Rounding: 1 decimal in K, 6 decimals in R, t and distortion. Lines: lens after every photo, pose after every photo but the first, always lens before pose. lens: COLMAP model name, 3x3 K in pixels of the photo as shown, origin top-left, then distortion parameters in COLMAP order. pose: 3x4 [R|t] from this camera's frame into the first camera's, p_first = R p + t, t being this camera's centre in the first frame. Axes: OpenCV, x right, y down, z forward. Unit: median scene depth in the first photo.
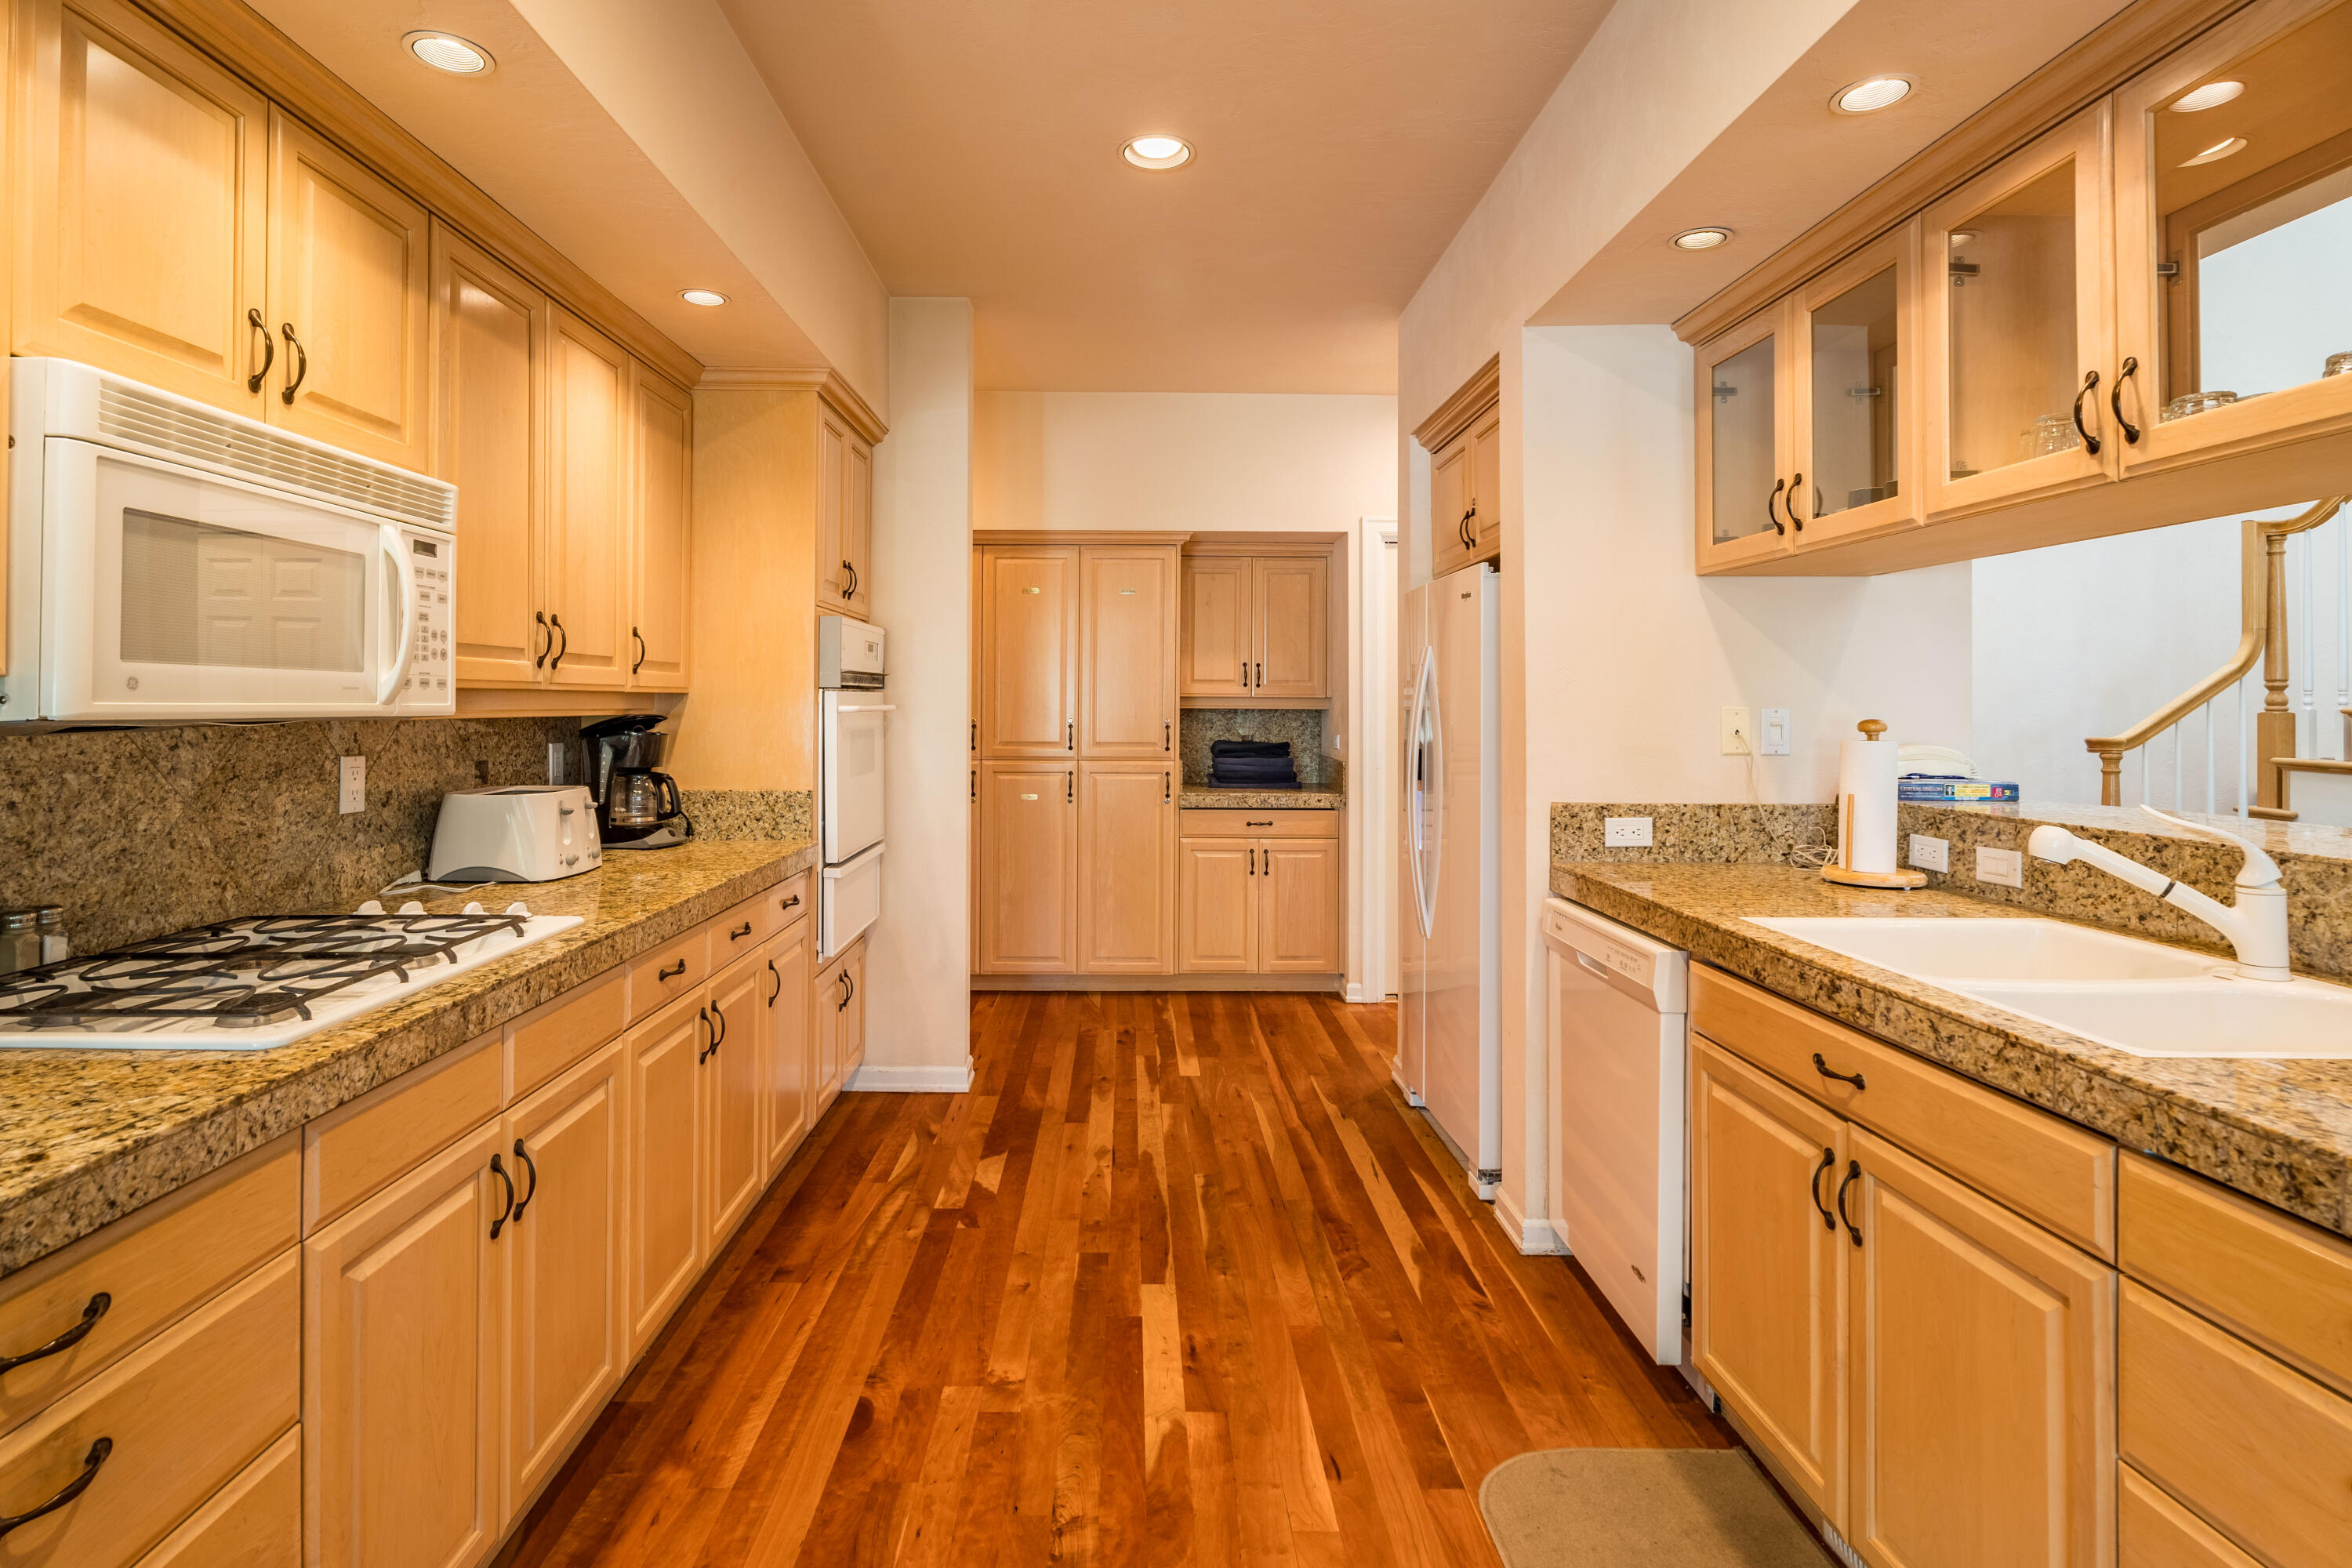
lens RADIAL K [[1167.4, 0, 1131.5], [0, 1167.4, 703.2], [0, 0, 1]] dist [-0.004993, 0.000721]
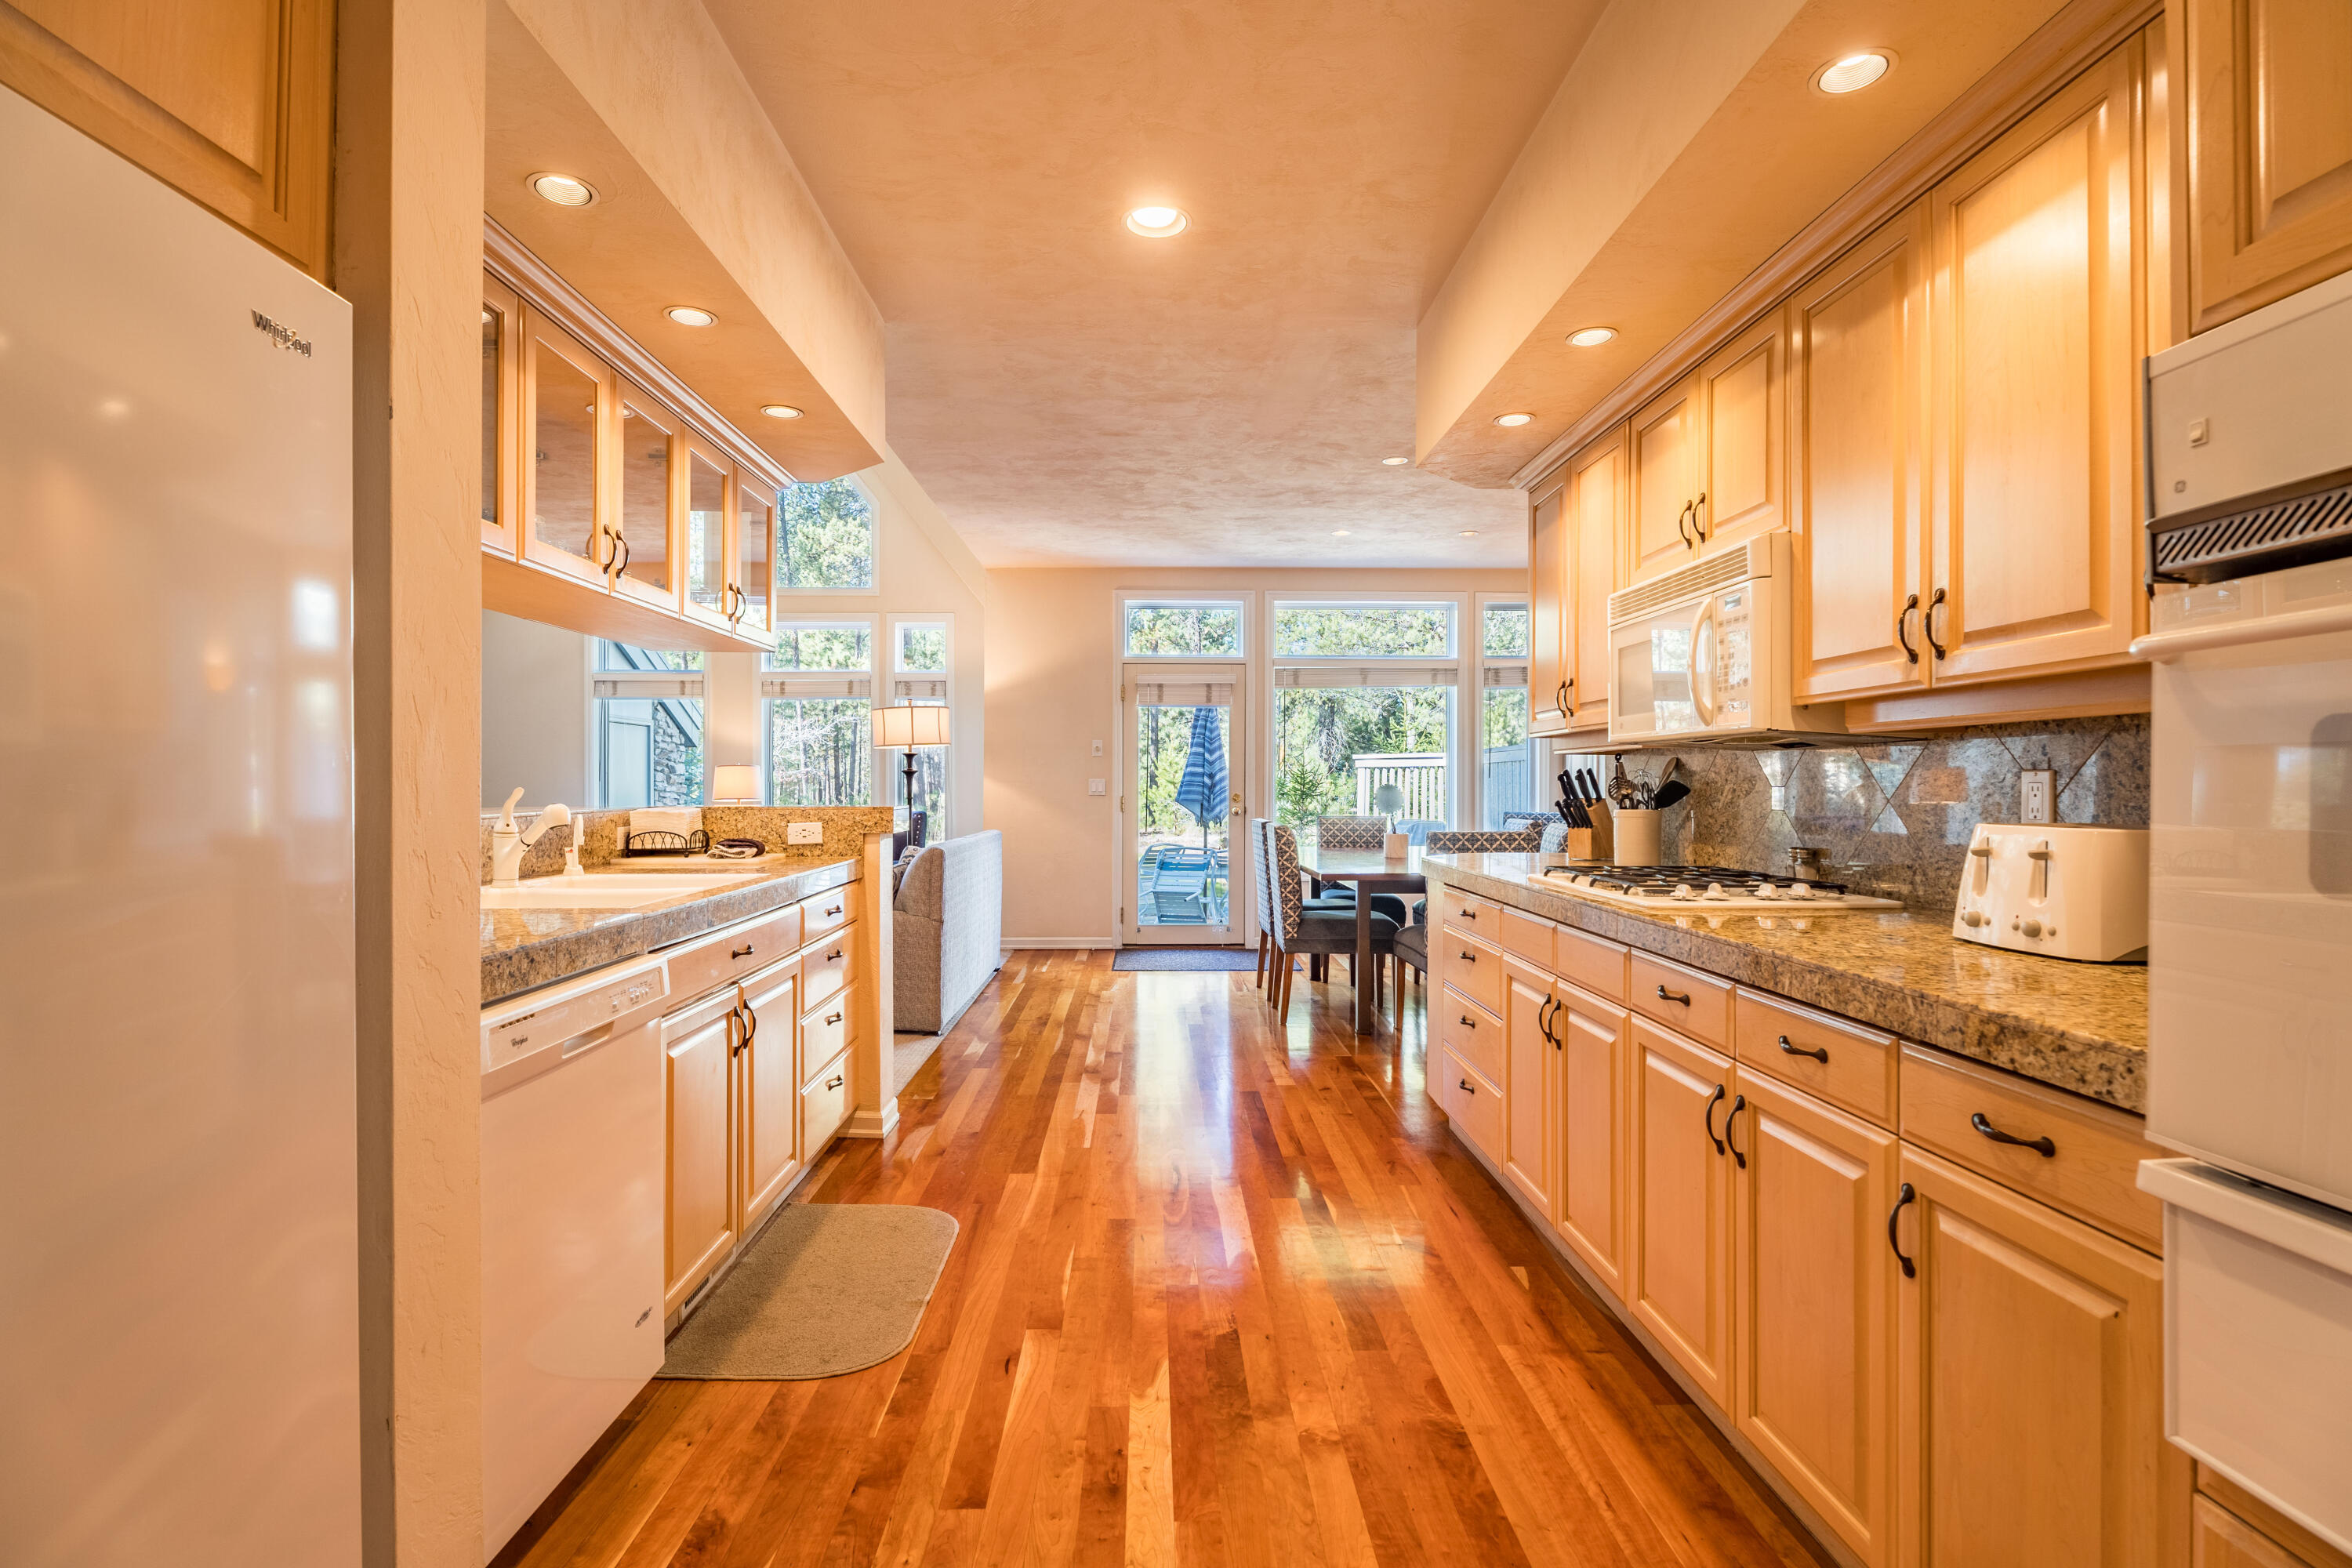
lens RADIAL K [[1167.4, 0, 1167.8], [0, 1167.4, 785.1], [0, 0, 1]] dist [-0.004993, 0.000721]
pose [[-0.999892, -0.007357, -0.012704, 0.018296], [-0.007350, 0.999973, -0.000625, 0.039882], [0.012708, -0.000532, -0.999919, 1.216863]]
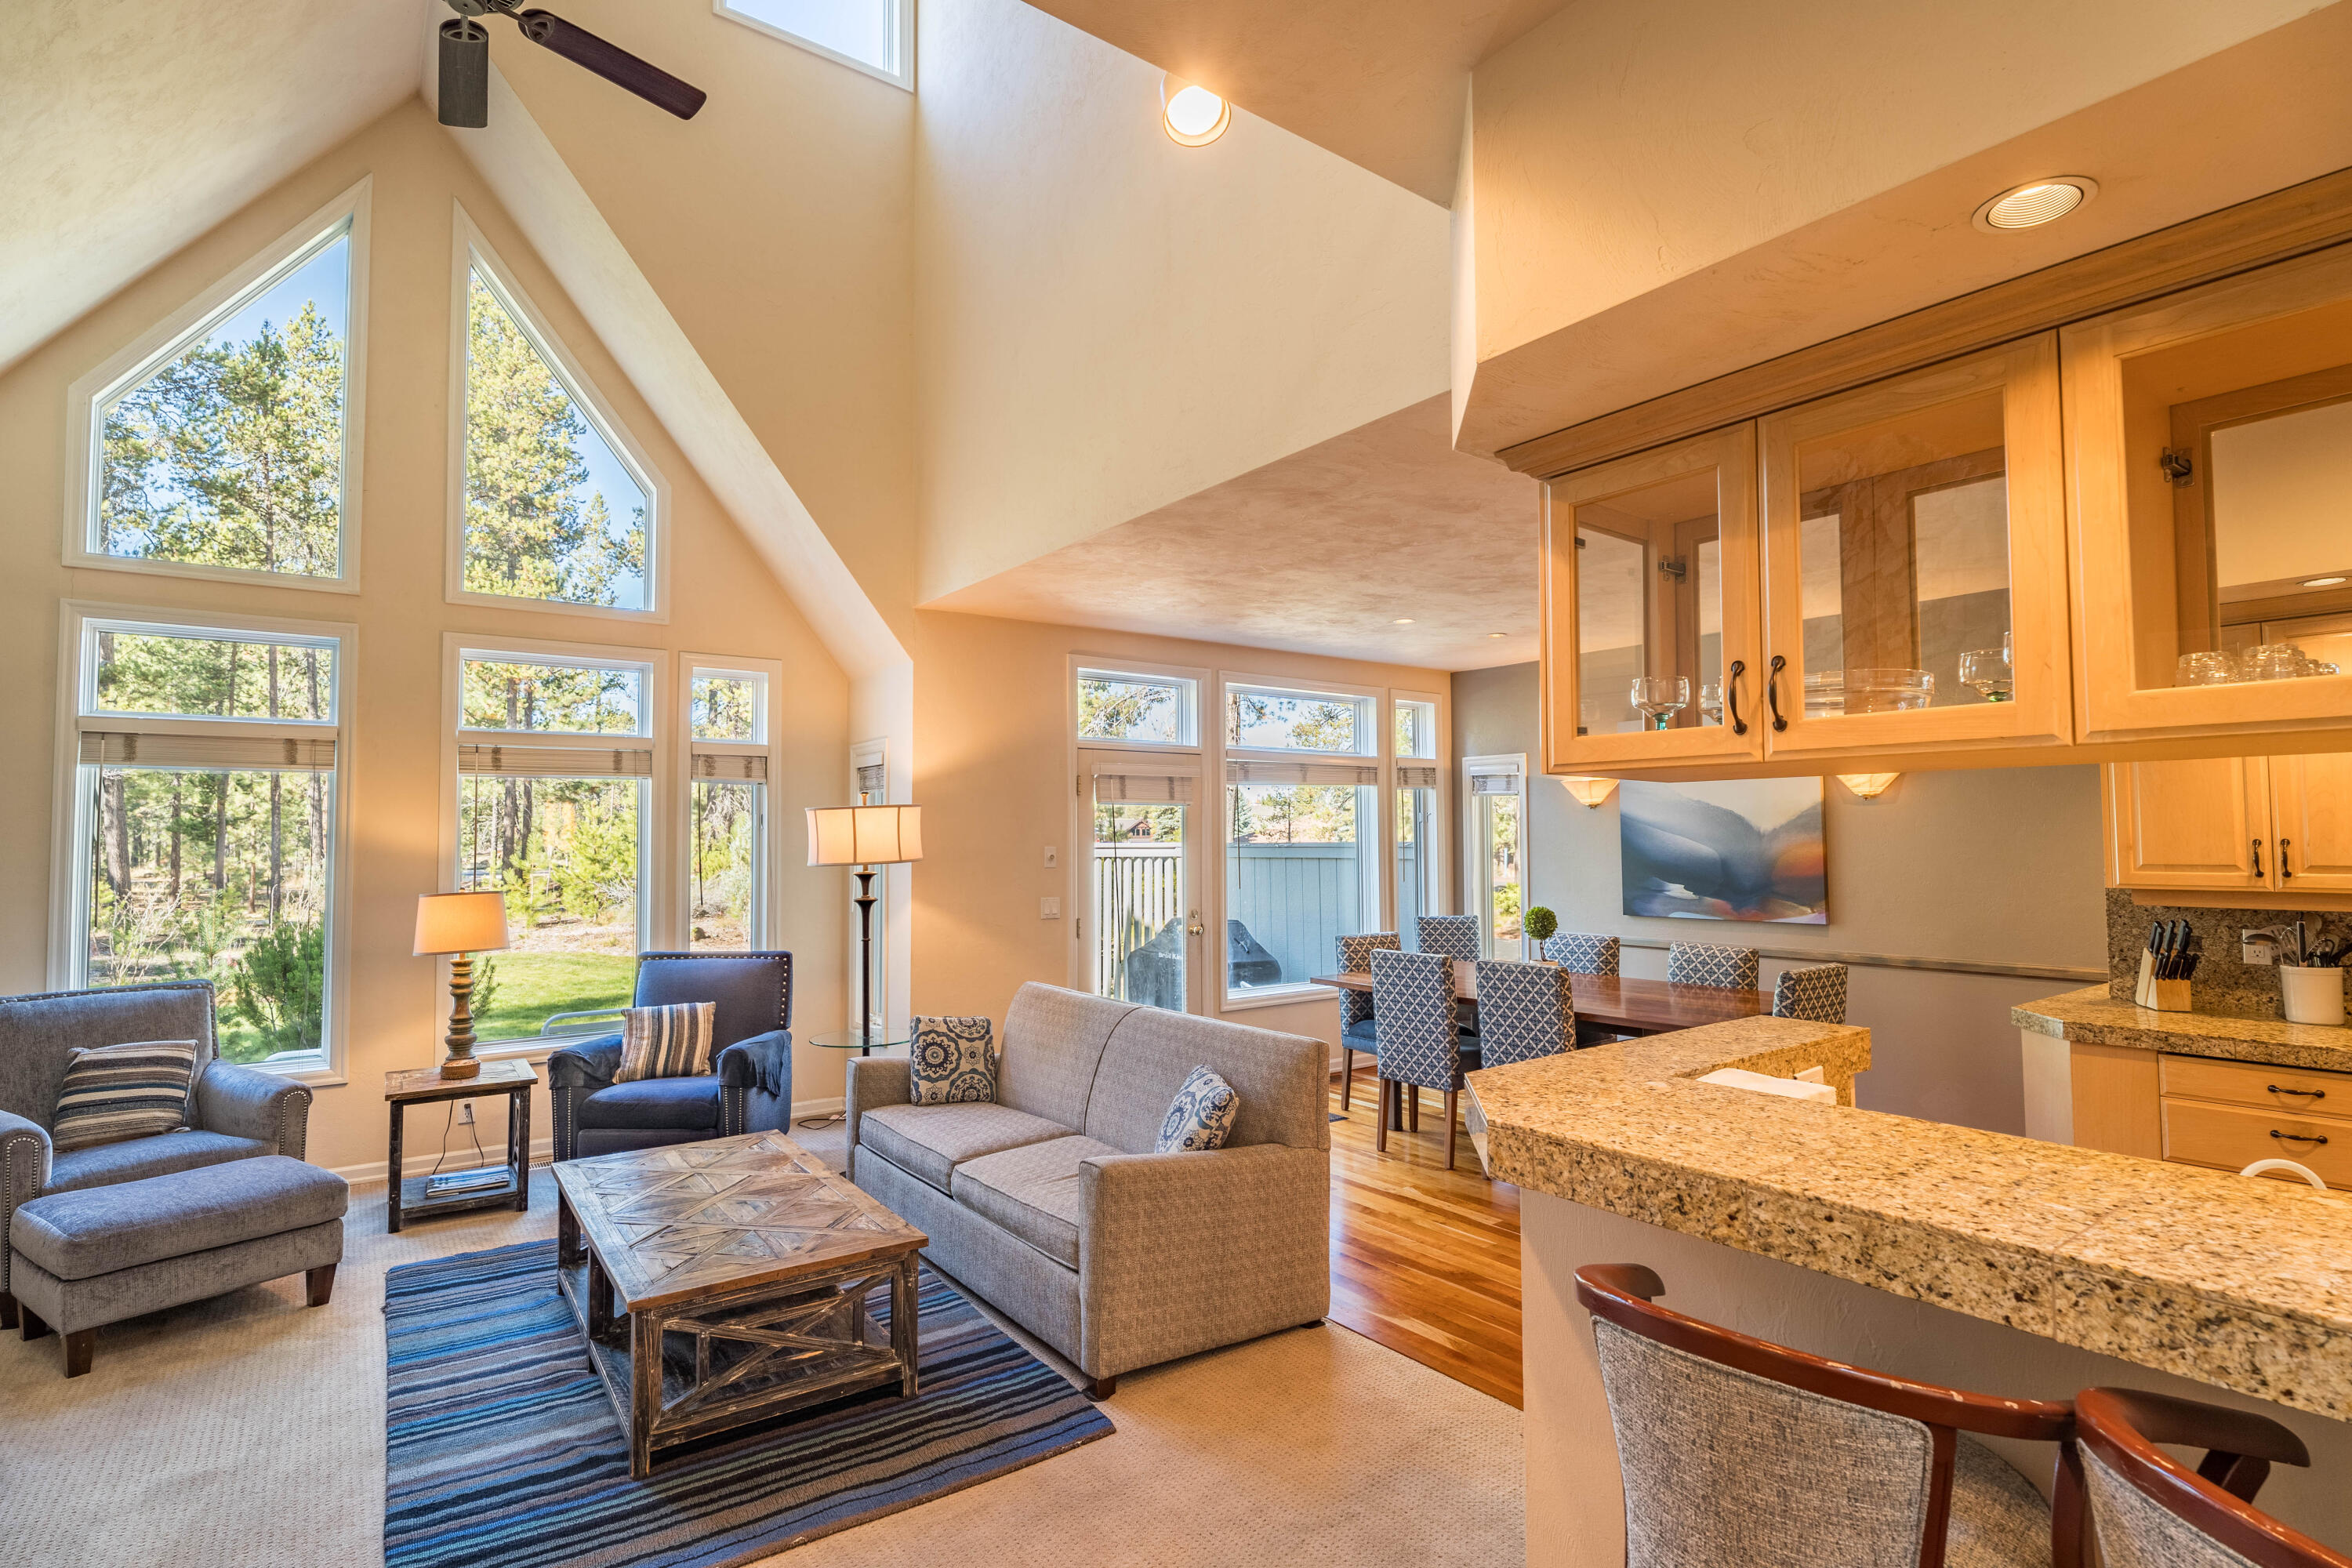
lens RADIAL K [[1167.4, 0, 1185.2], [0, 1167.4, 788.3], [0, 0, 1]] dist [-0.004993, 0.000721]
pose [[-0.797683, -0.027781, -0.602437, 0.997460], [0.000777, 0.998890, -0.047093, -0.050425], [0.603077, -0.038033, -0.796776, 0.472632]]
